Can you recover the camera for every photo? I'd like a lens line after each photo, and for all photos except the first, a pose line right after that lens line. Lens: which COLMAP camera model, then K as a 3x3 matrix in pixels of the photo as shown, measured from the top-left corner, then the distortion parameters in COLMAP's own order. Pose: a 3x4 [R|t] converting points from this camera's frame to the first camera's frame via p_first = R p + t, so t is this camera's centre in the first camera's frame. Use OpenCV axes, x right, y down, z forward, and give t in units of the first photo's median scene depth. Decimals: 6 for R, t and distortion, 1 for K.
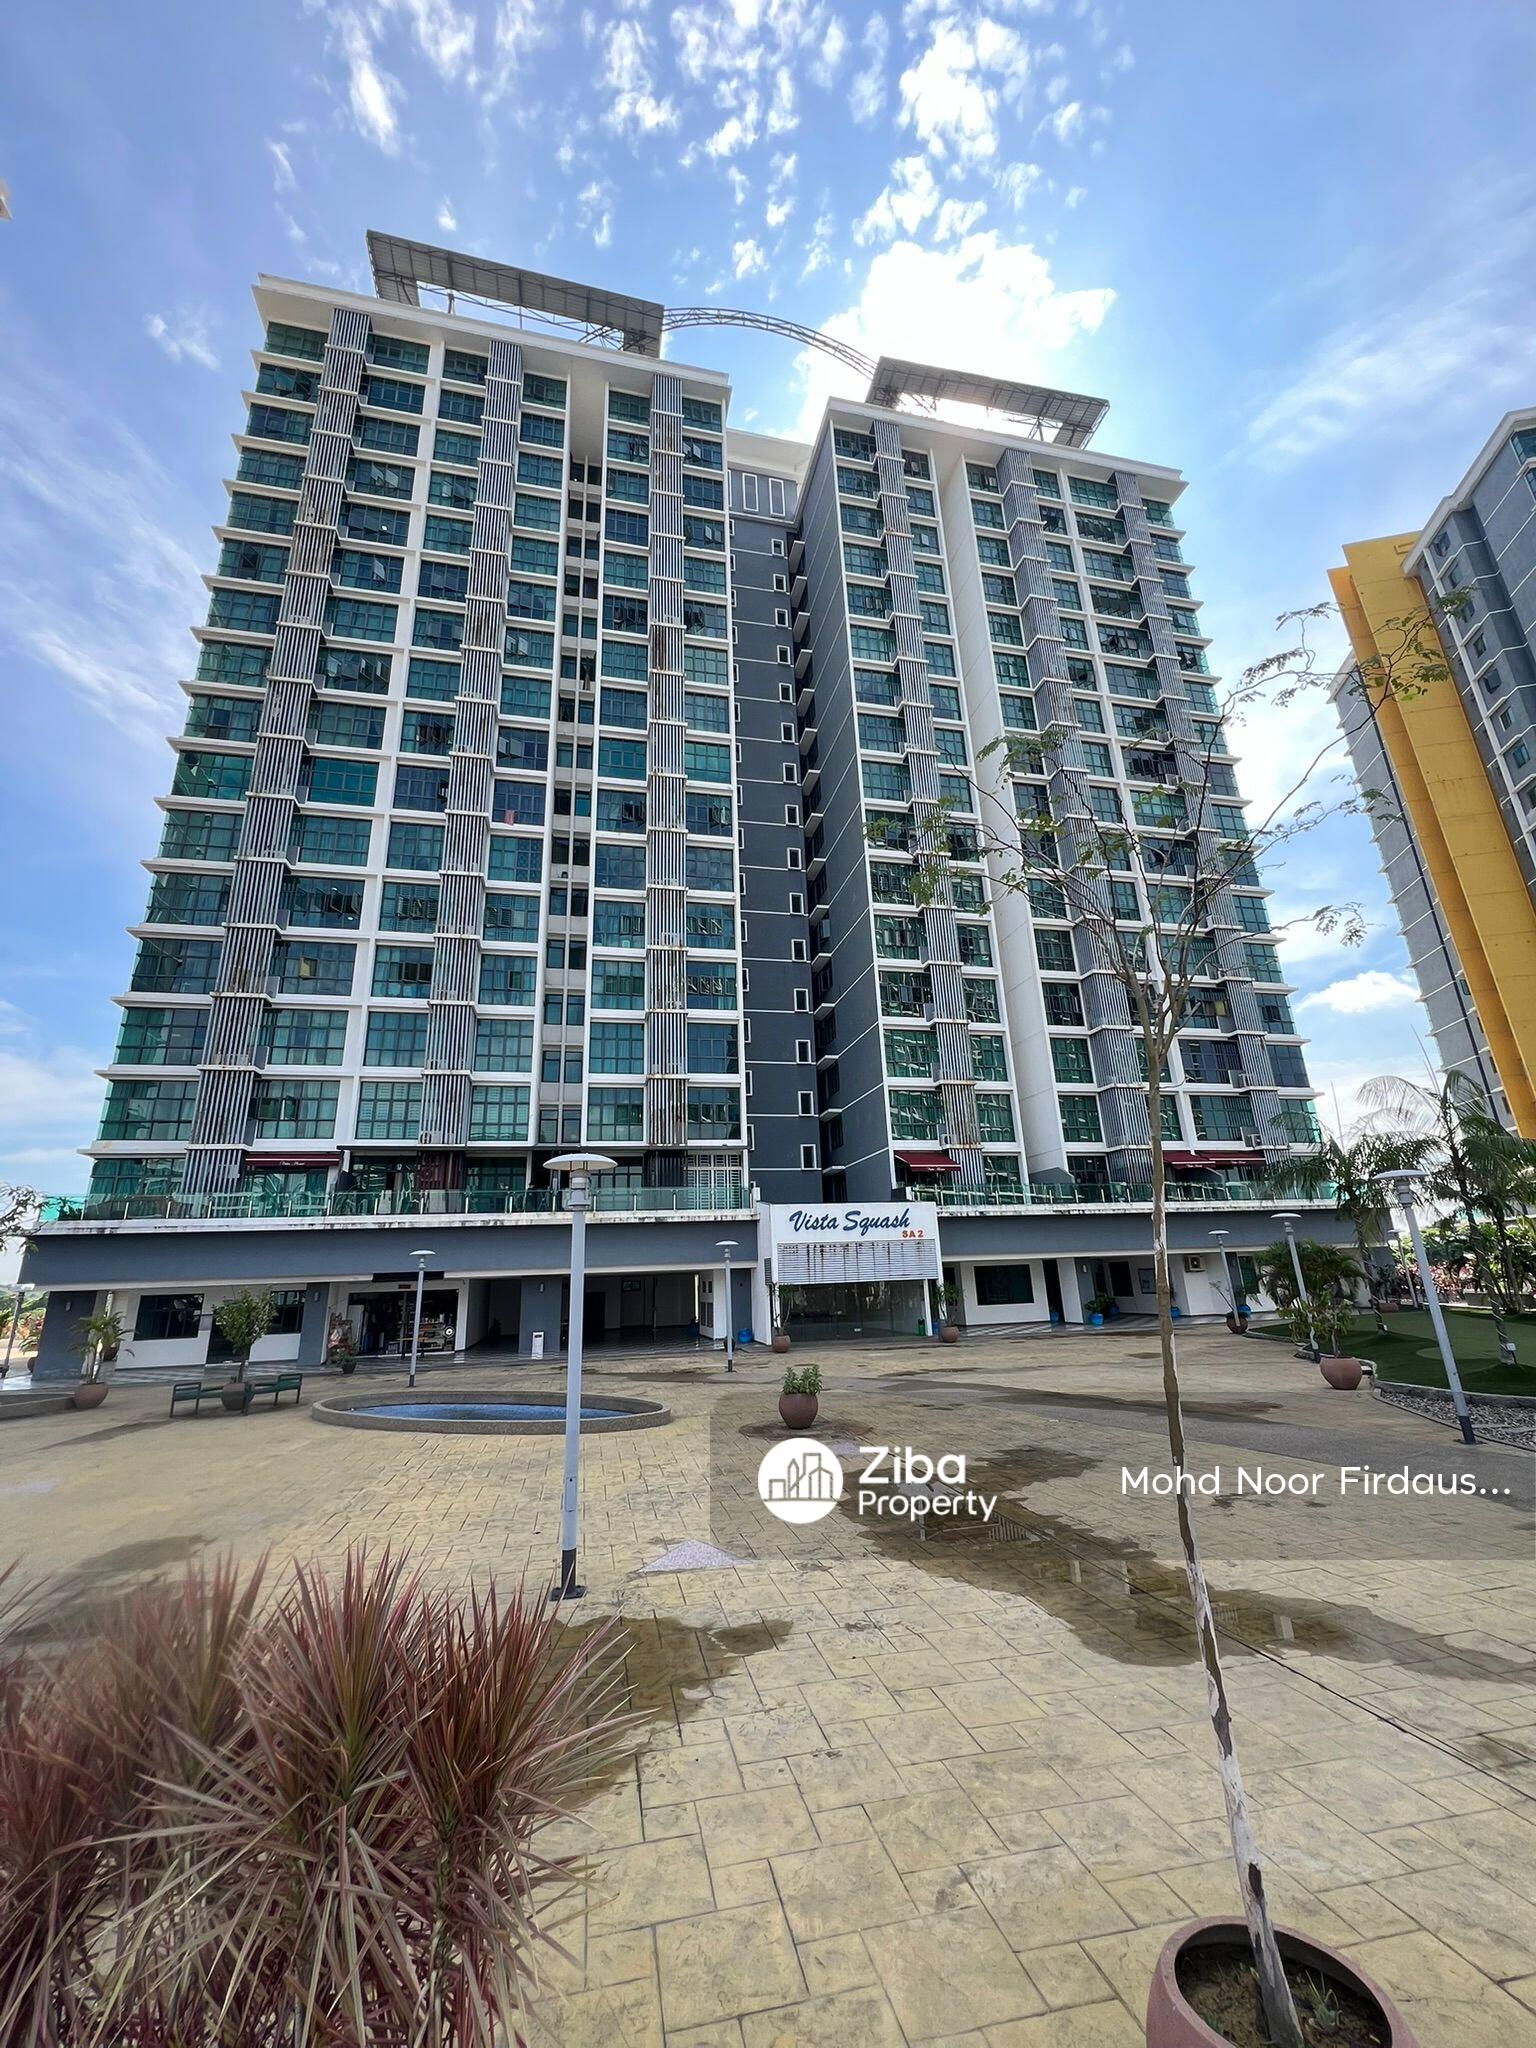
lens RADIAL K [[818.4, 0, 764.3], [0, 818.4, 1024.5], [0, 0, 1]] dist [-0.000907, 0.000709]
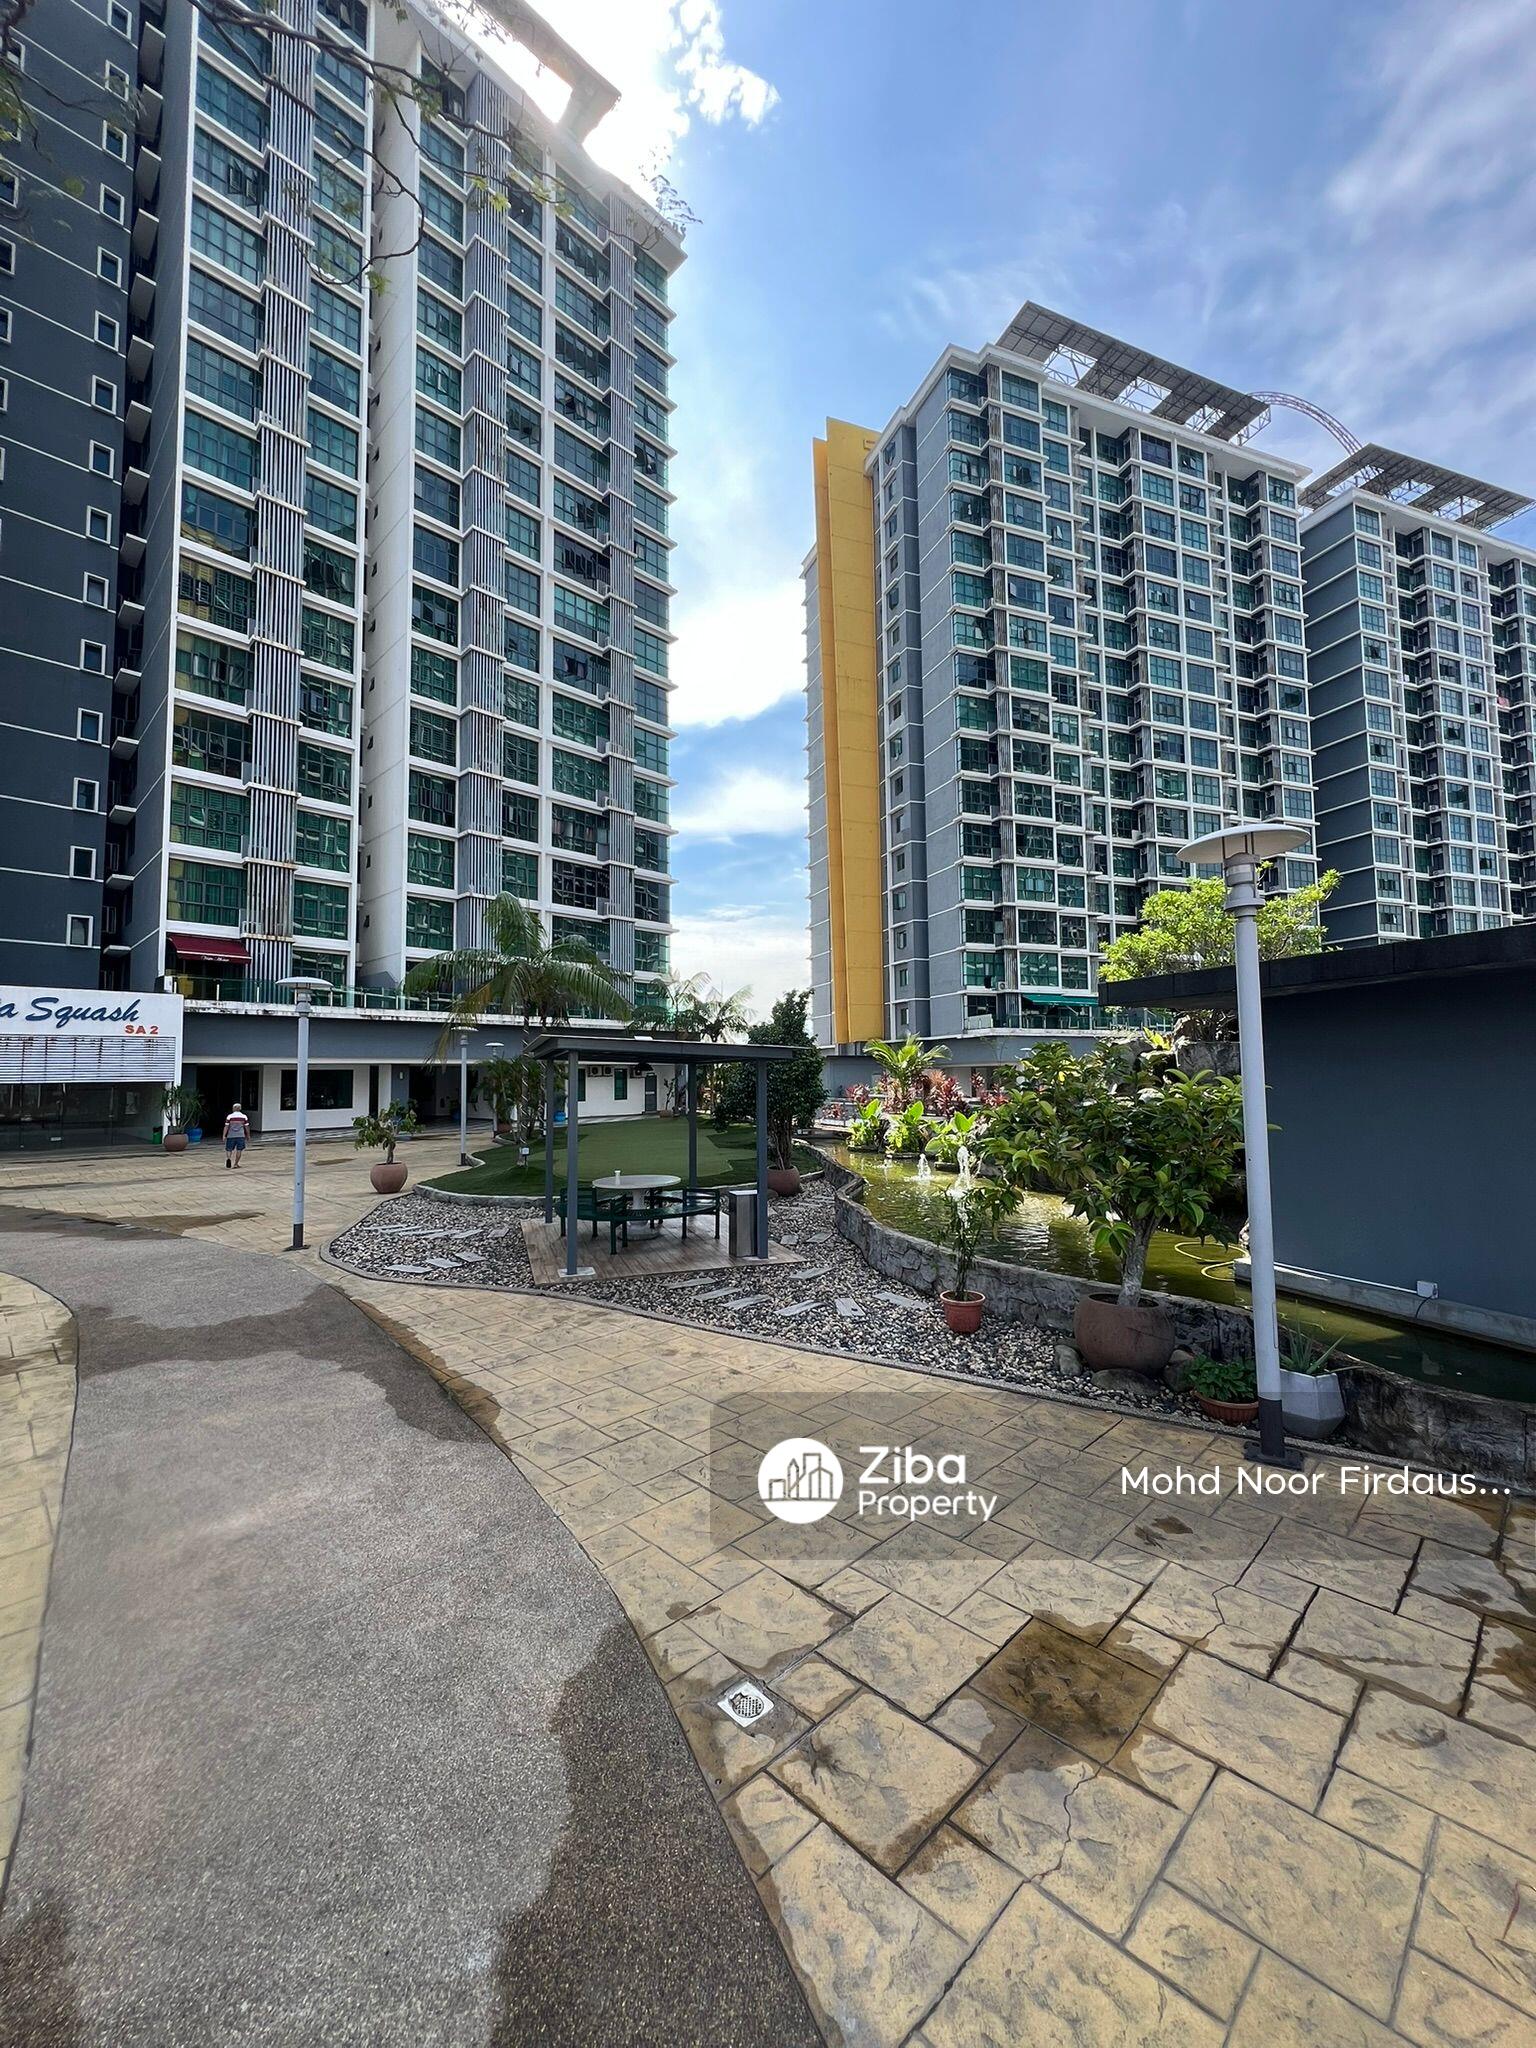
lens RADIAL K [[818.4, 0, 764.3], [0, 818.4, 1025.6], [0, 0, 1]] dist [-0.000907, 0.000709]
pose [[0.841444, 0.058847, 0.537130, 0.216303], [-0.179516, 0.968035, 0.175166, -0.007366], [-0.509653, -0.243816, 0.825111, -0.011666]]
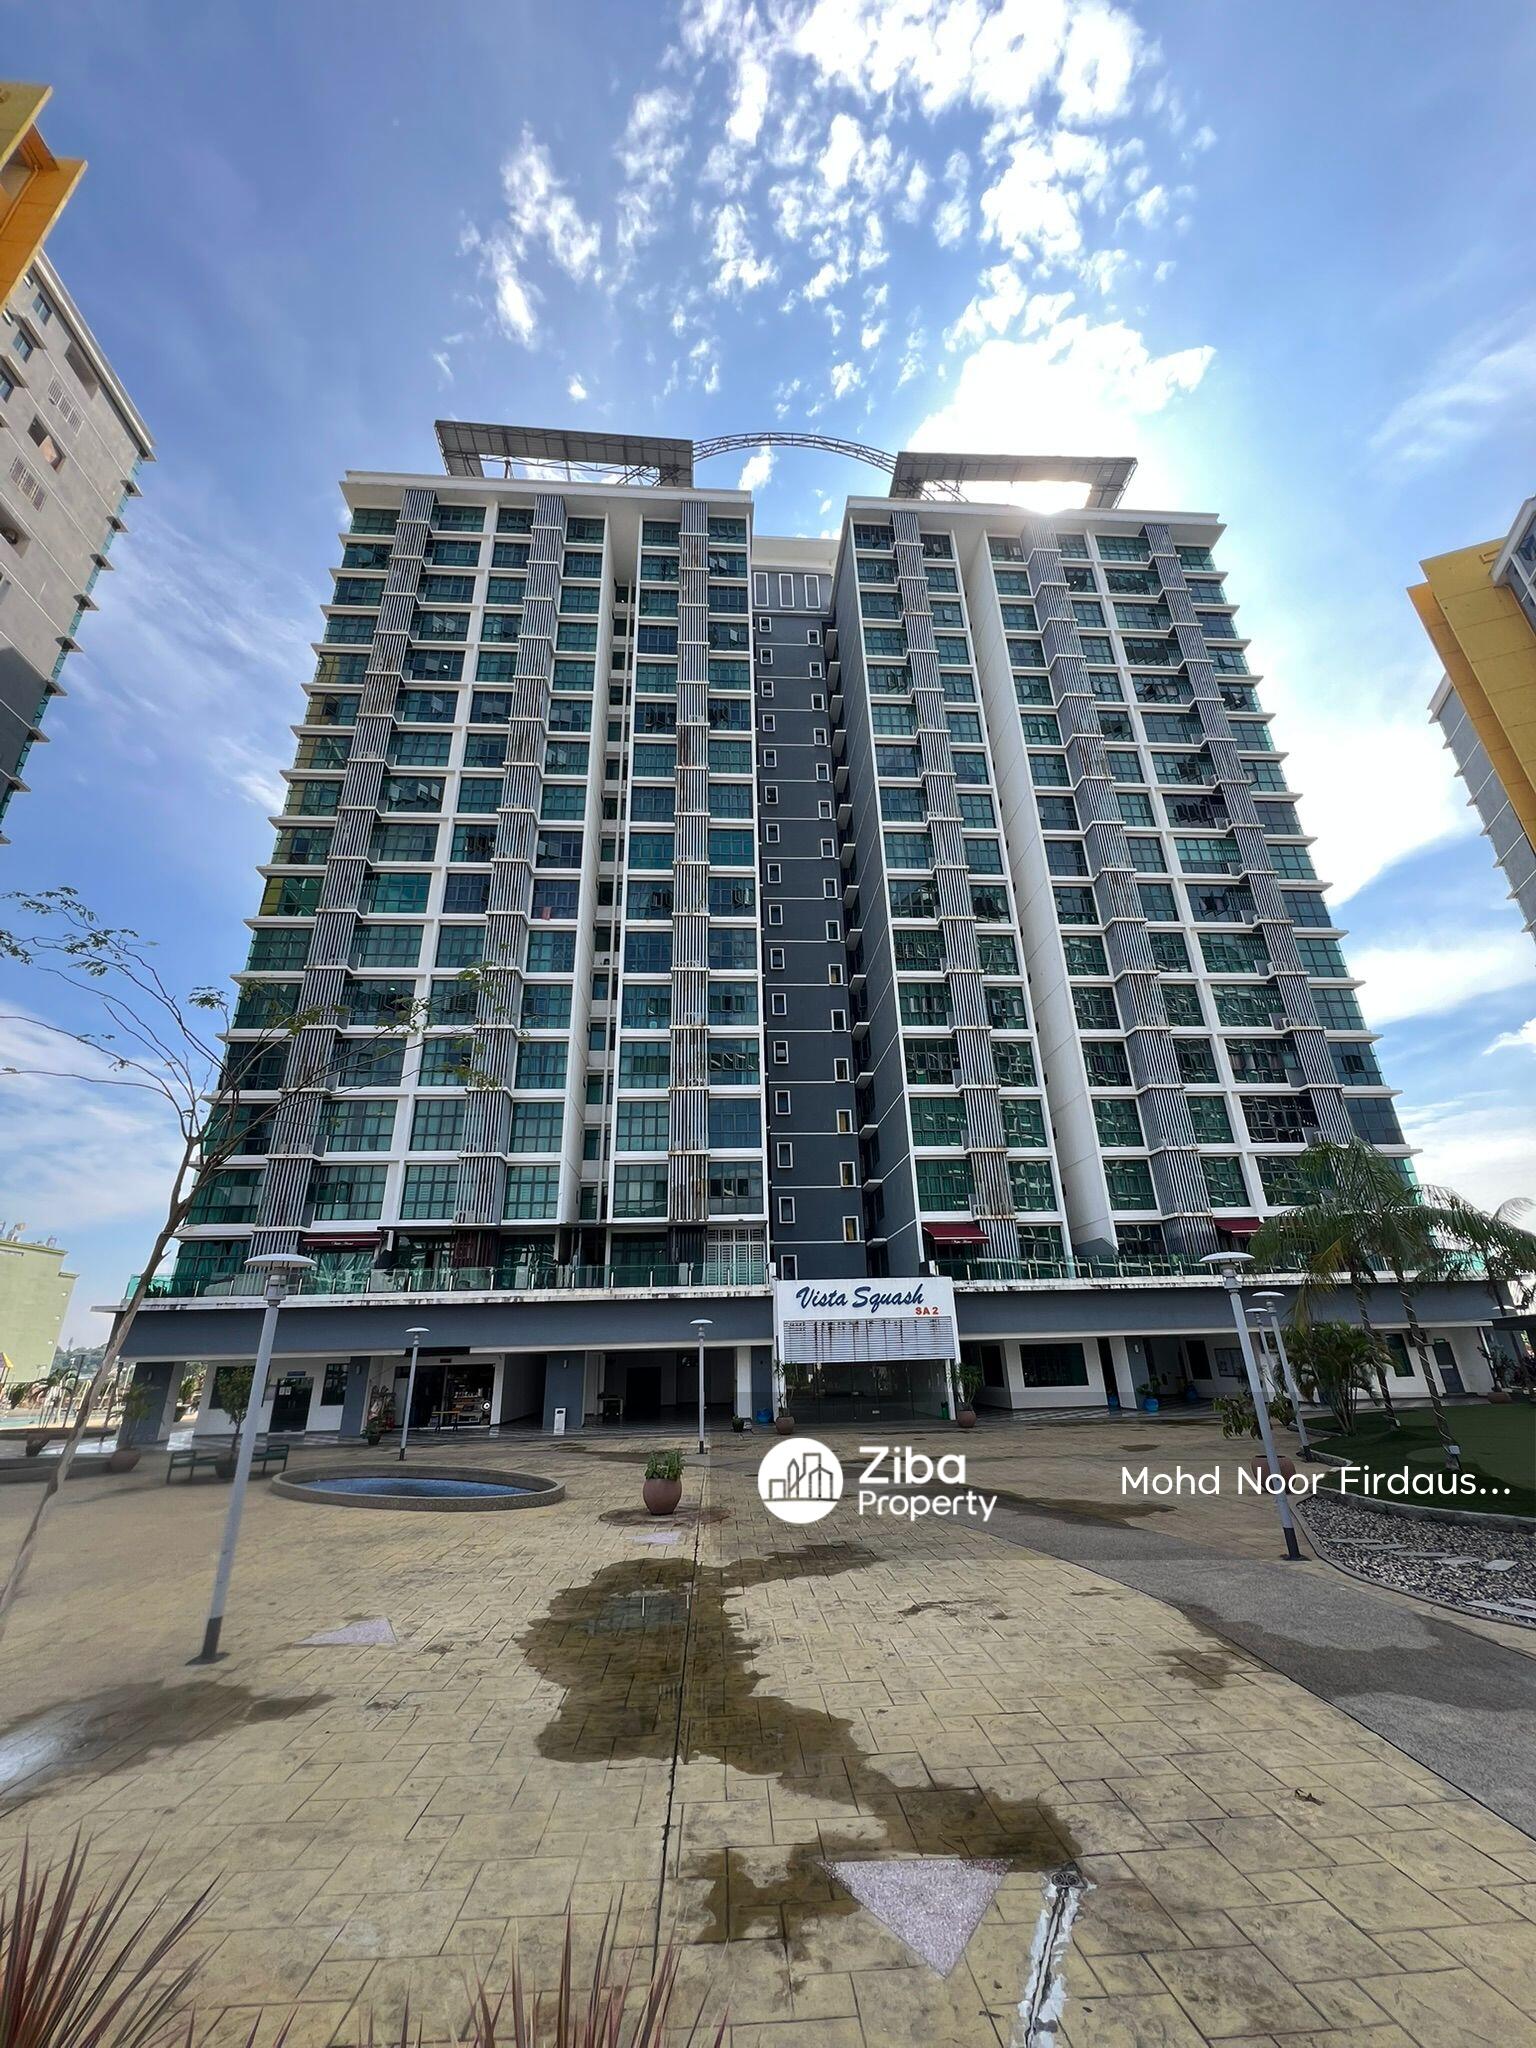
lens RADIAL K [[818.4, 0, 763.5], [0, 818.4, 1024.7], [0, 0, 1]] dist [-0.000907, 0.000709]
pose [[0.987888, -0.049500, -0.147063, 0.120968], [0.037679, 0.995911, -0.082107, -0.007587], [0.150526, 0.075571, 0.985713, -0.008327]]
